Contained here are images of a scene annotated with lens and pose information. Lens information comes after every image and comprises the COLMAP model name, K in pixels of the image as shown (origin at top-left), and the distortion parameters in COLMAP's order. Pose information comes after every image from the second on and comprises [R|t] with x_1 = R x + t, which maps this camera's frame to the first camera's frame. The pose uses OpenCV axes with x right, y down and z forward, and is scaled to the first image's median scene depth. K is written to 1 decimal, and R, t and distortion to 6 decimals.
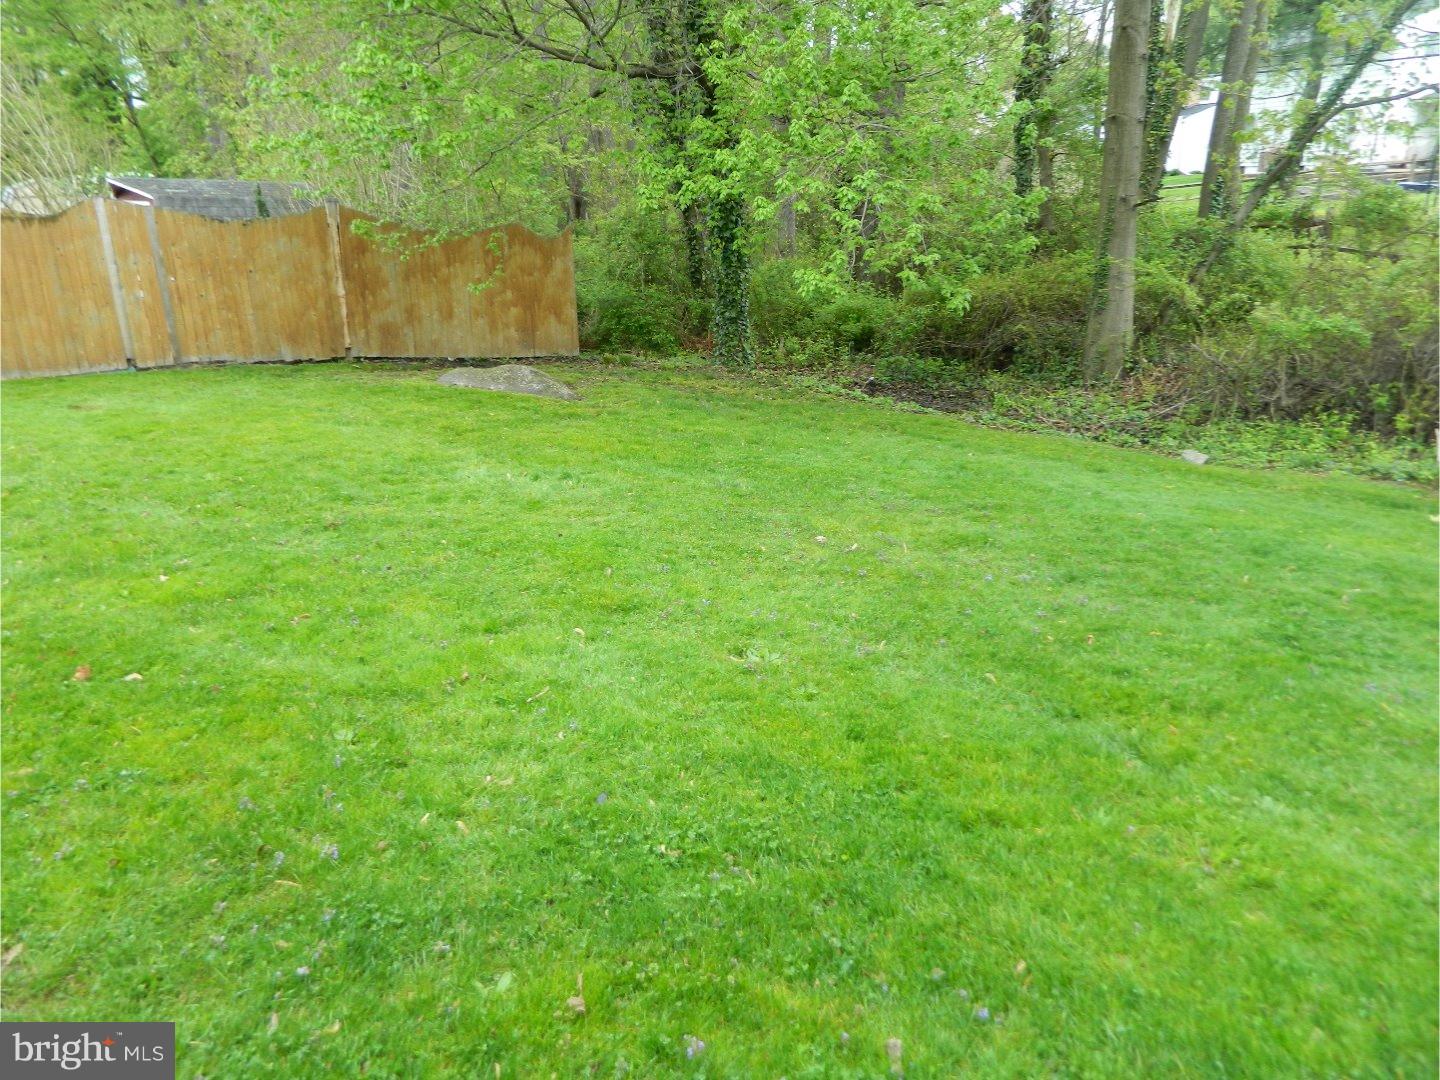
lens RADIAL K [[1075.5, 0, 726.8], [0, 1075.5, 532.0], [0, 0, 1]] dist [-0.007776, -0.008052]
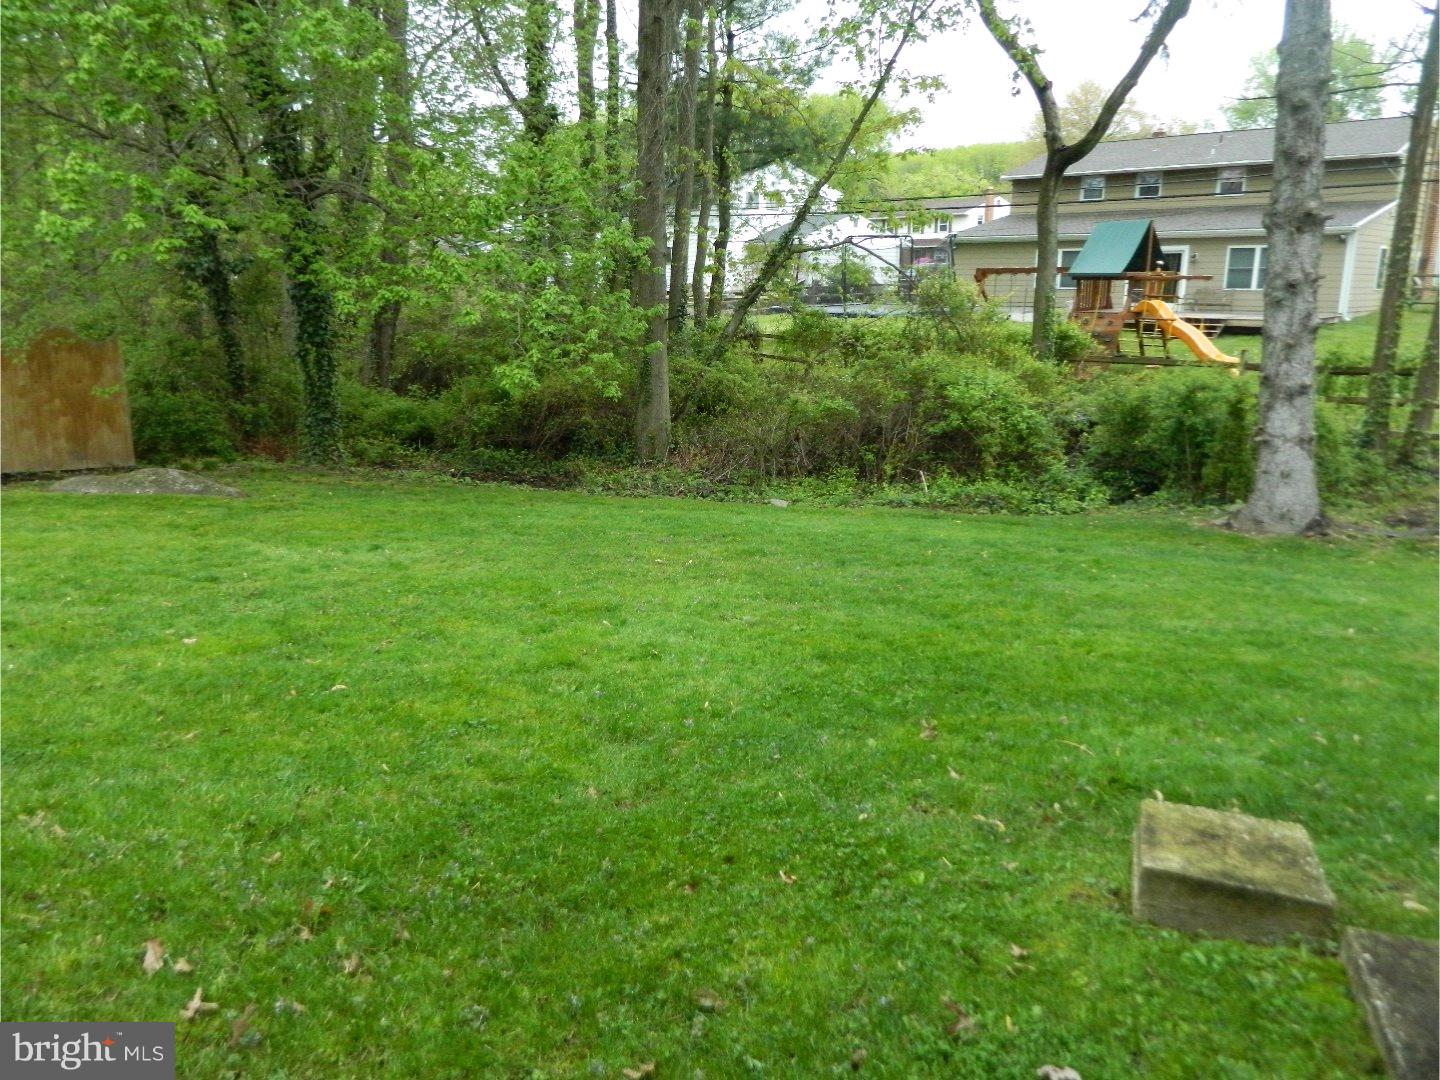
lens RADIAL K [[1075.5, 0, 726.8], [0, 1075.5, 532.0], [0, 0, 1]] dist [-0.007776, -0.008052]
pose [[0.847462, -0.085329, 0.523954, -0.220829], [0.137725, 0.988542, -0.061772, 0.026824], [-0.512680, 0.124511, 0.849504, -0.067911]]
